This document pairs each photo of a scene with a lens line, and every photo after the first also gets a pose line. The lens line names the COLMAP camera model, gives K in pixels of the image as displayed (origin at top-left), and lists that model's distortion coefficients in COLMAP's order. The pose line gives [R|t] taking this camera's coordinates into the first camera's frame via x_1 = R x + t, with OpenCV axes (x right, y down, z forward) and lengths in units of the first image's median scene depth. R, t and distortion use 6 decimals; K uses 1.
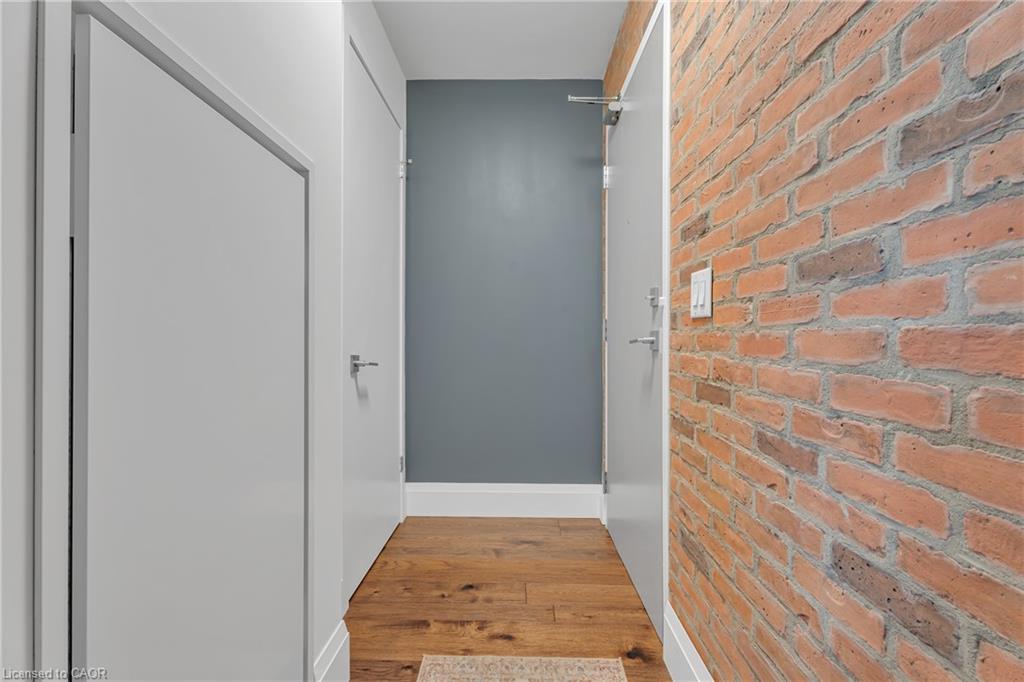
lens RADIAL K [[457.8, 0, 513.9], [0, 457.8, 337.6], [0, 0, 1]] dist [-0.001963, -0.000076]
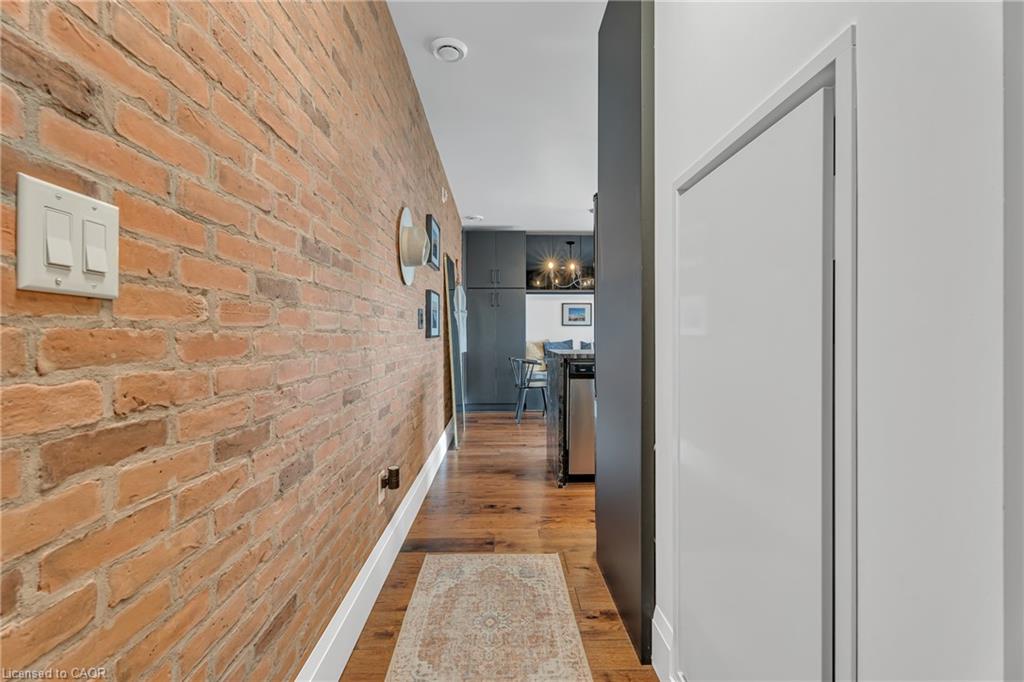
lens RADIAL K [[457.8, 0, 513.9], [0, 457.8, 337.6], [0, 0, 1]] dist [-0.001963, -0.000076]
pose [[-0.999139, -0.002946, -0.041381, -0.011780], [-0.003083, 0.999990, 0.003240, -0.006819], [0.041372, 0.003365, -0.999138, 2.063736]]
